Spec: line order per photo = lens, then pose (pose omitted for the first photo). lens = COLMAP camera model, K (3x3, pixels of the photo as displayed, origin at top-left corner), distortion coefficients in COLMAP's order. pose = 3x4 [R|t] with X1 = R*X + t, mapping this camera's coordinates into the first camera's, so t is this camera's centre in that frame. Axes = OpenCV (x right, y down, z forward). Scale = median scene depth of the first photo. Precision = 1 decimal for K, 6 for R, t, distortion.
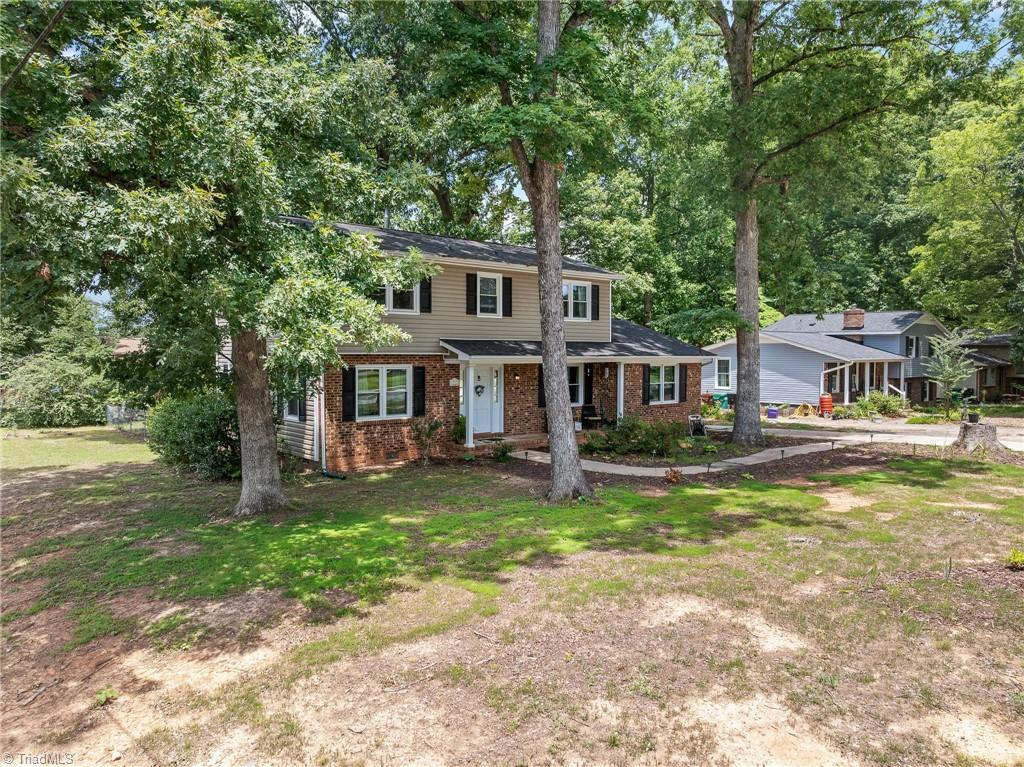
lens RADIAL K [[736.1, 0, 514.3], [0, 736.1, 386.9], [0, 0, 1]] dist [-0.050538, 0.013759]
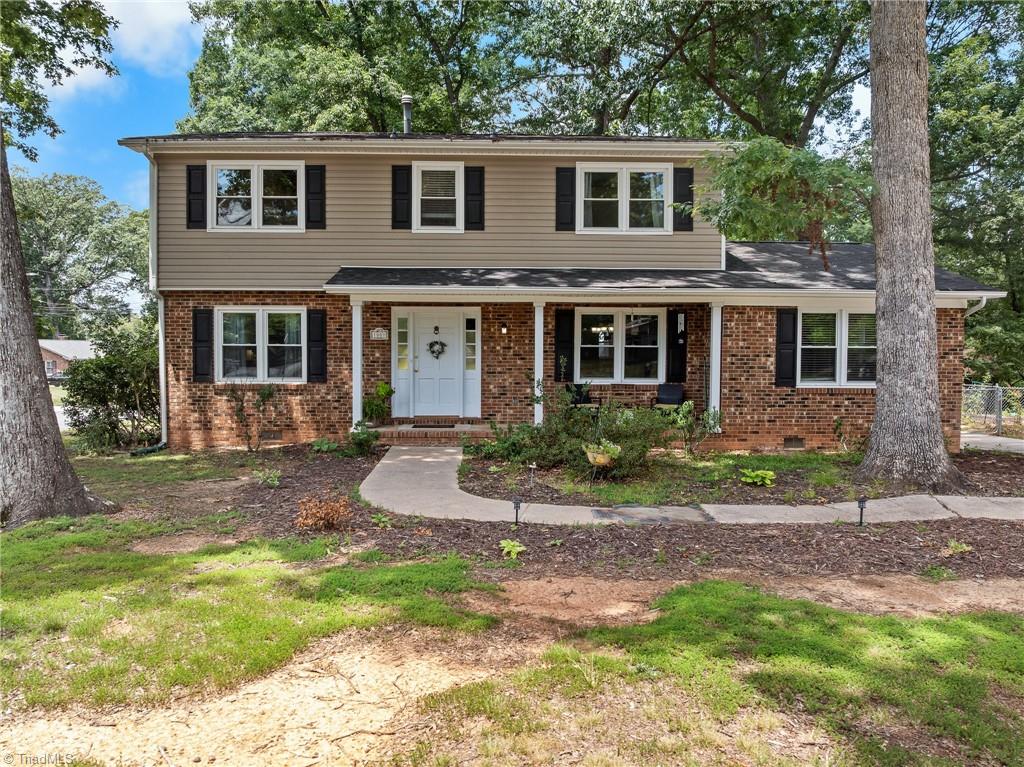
lens RADIAL K [[736.1, 0, 510.0], [0, 736.1, 389.0], [0, 0, 1]] dist [-0.050538, 0.013759]
pose [[0.758361, 0.029568, -0.651163, 0.434868], [-0.032704, 0.999438, 0.007296, 0.033947], [0.651013, 0.015763, 0.758903, 0.572462]]
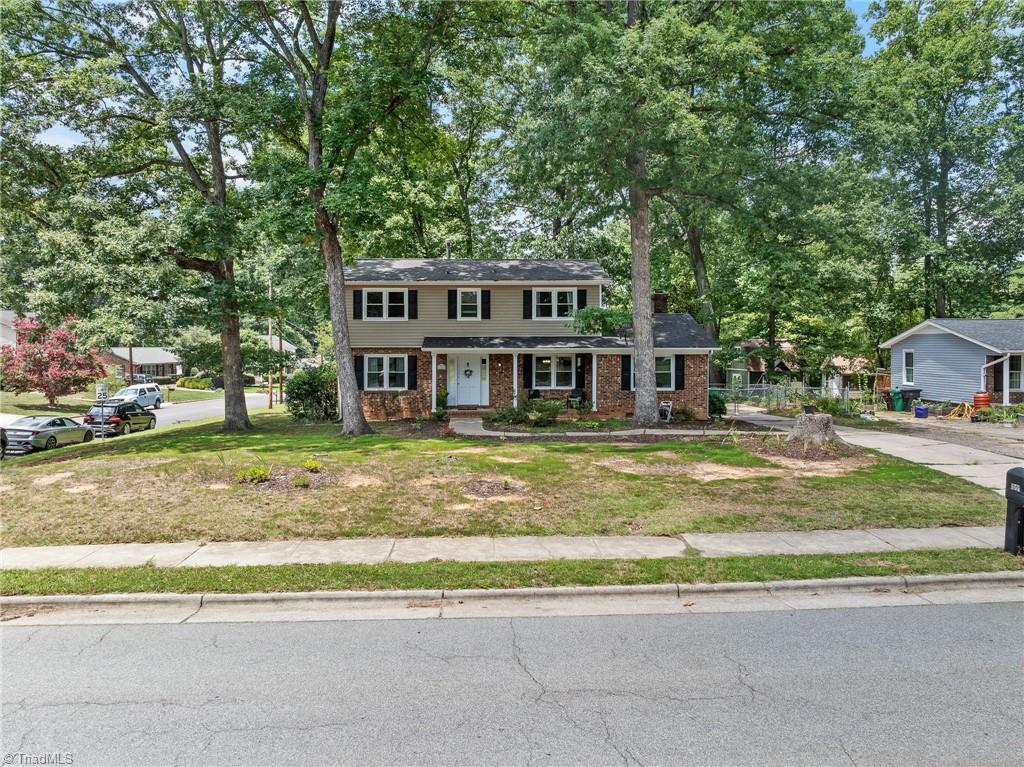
lens RADIAL K [[736.1, 0, 512.9], [0, 736.1, 374.0], [0, 0, 1]] dist [-0.050538, 0.013759]
pose [[0.767688, 0.017218, -0.640592, 0.926357], [-0.025201, 0.999677, -0.003330, 0.008583], [0.640328, 0.018700, 0.767874, -0.001604]]
